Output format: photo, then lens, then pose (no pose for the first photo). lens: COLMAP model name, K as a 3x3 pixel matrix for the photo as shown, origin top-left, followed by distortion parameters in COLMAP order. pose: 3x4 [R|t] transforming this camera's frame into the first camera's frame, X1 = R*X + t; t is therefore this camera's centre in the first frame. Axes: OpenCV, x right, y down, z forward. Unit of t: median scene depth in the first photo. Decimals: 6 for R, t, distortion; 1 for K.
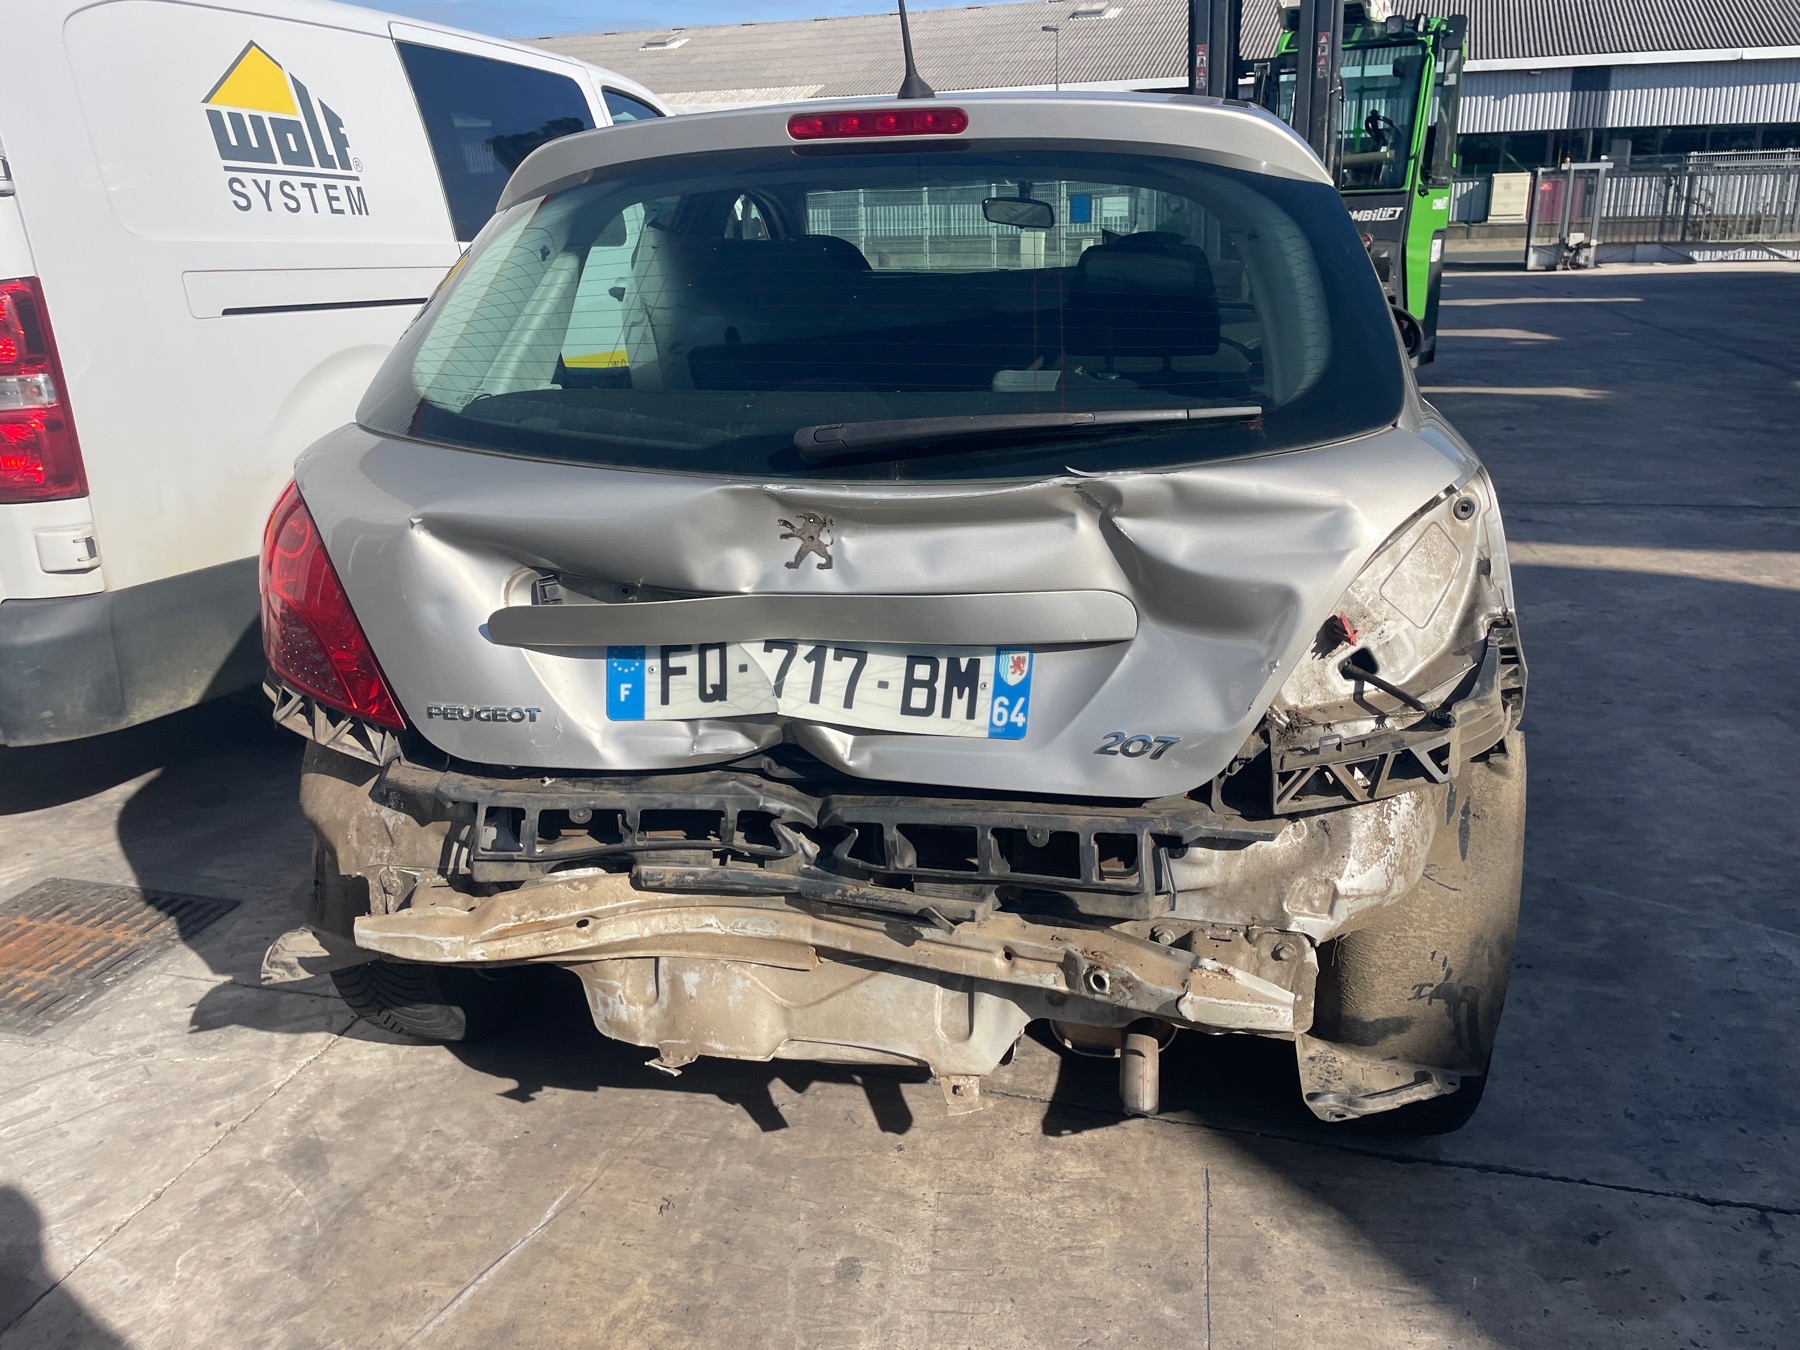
lens RADIAL K [[1359.0, 0, 906.7], [0, 1359.0, 670.0], [0, 0, 1]] dist [0.077982, -0.106381]
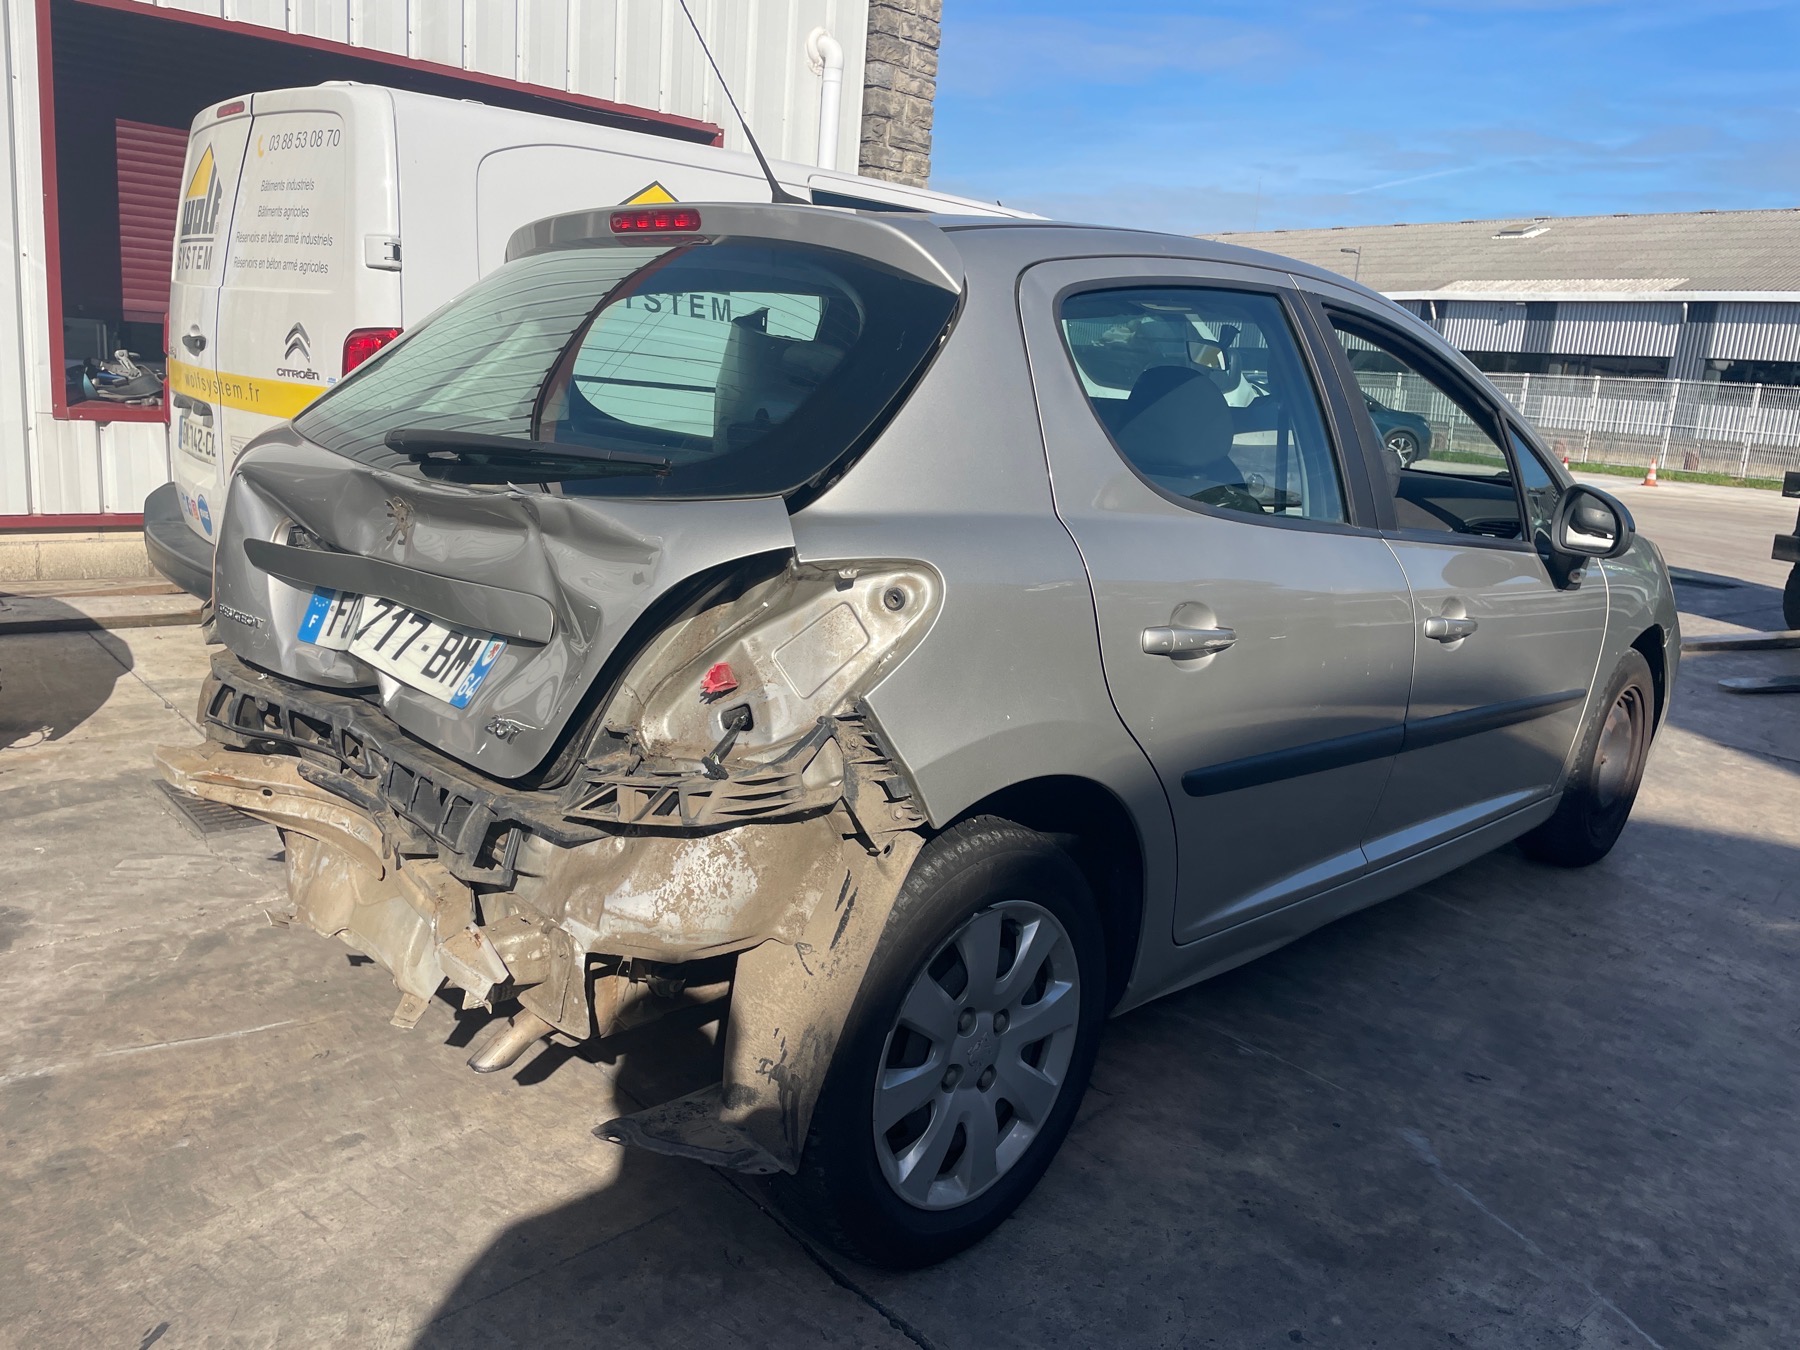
lens RADIAL K [[1359.0, 0, 906.1], [0, 1359.0, 678.4], [0, 0, 1]] dist [0.077982, -0.106381]
pose [[0.829769, 0.197640, -0.521940, 0.921869], [-0.255182, 0.966071, -0.039867, -0.022384], [0.496352, 0.166270, 0.852050, 0.168462]]
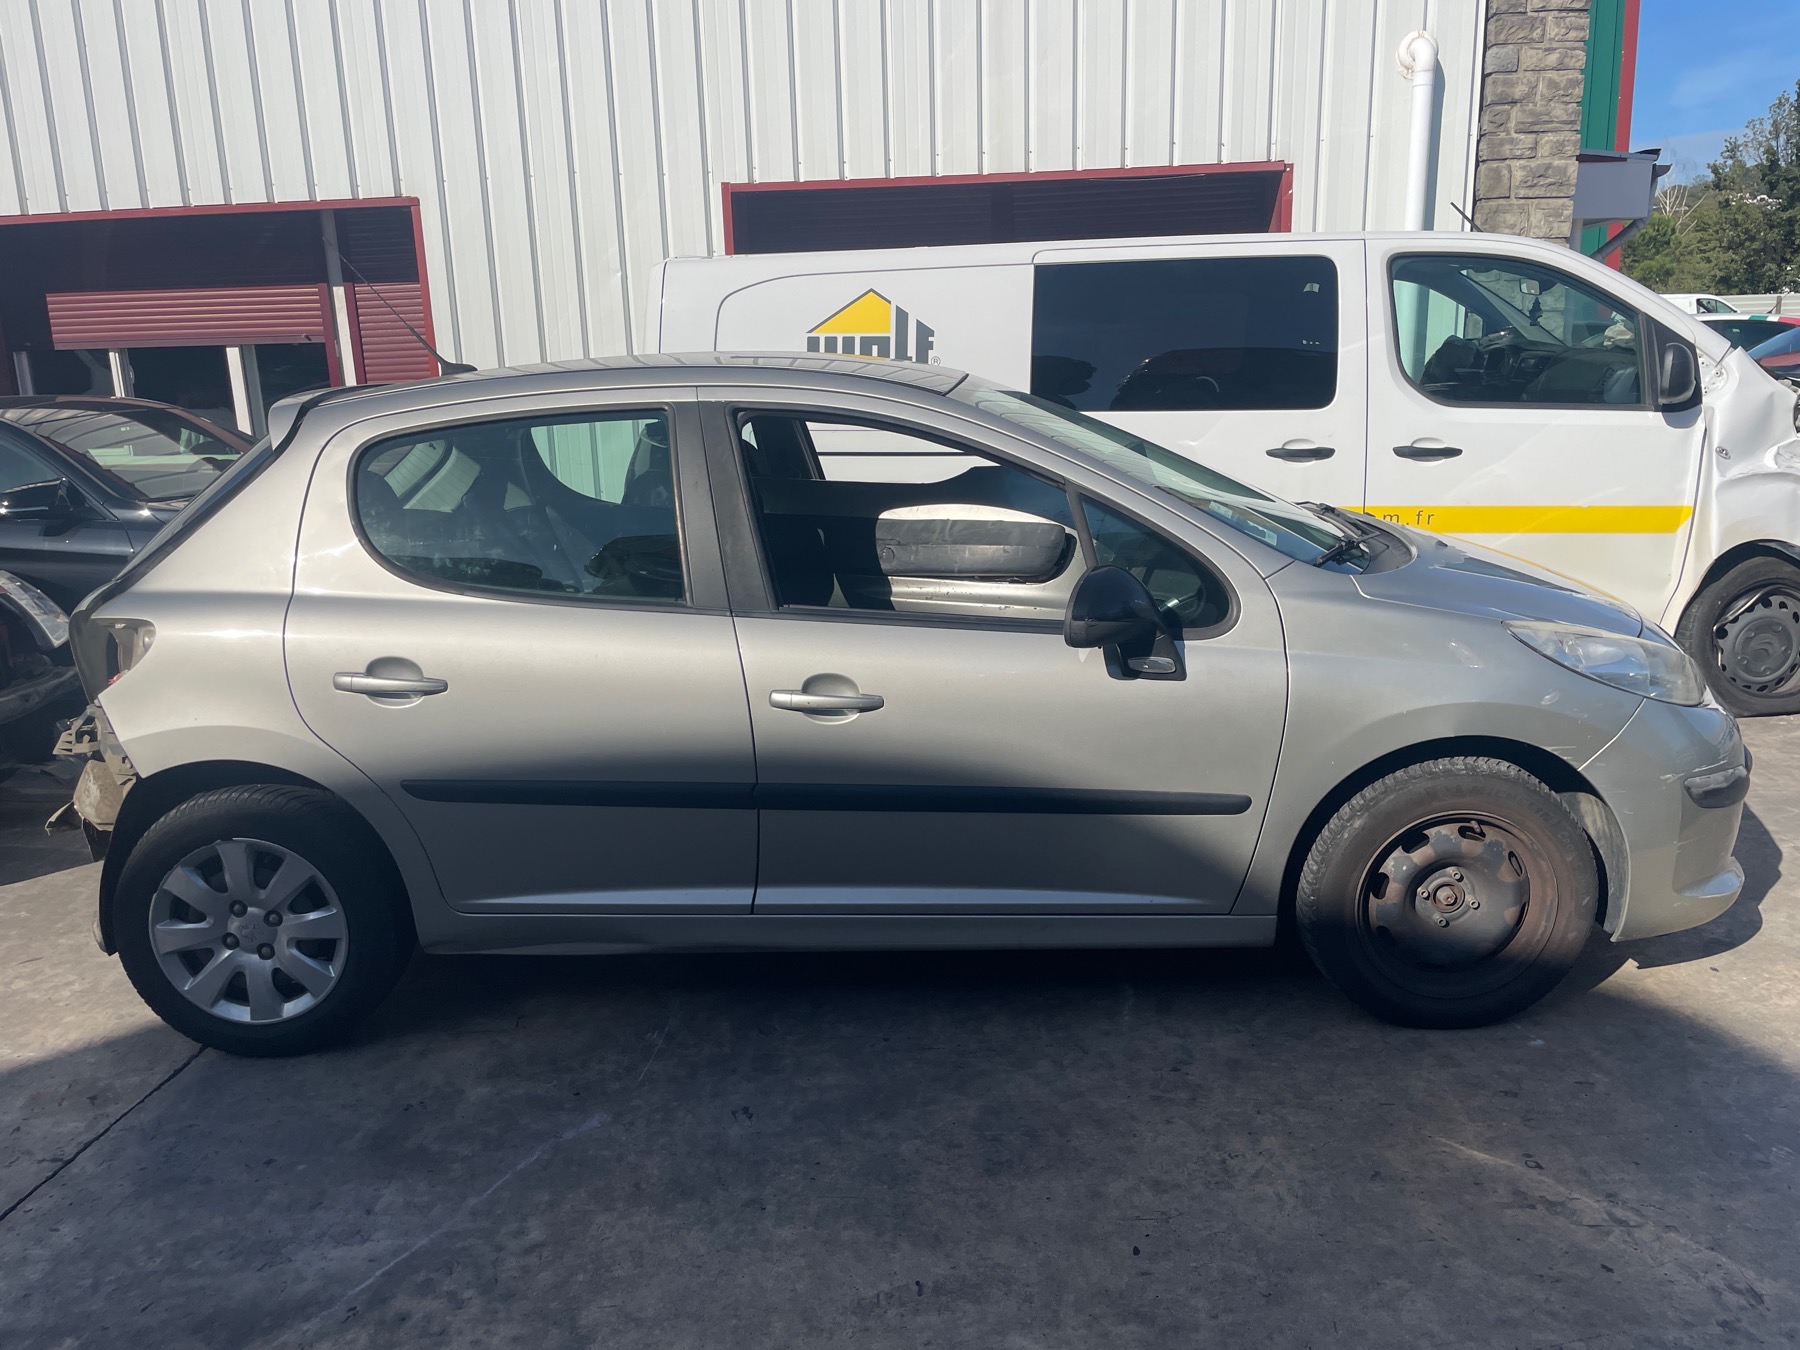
lens RADIAL K [[1359.0, 0, 902.2], [0, 1359.0, 665.6], [0, 0, 1]] dist [0.077982, -0.106381]
pose [[0.162213, 0.239051, -0.957362, 2.172529], [-0.282008, 0.940976, 0.187177, -0.663422], [0.945600, 0.239621, 0.220053, 1.487411]]
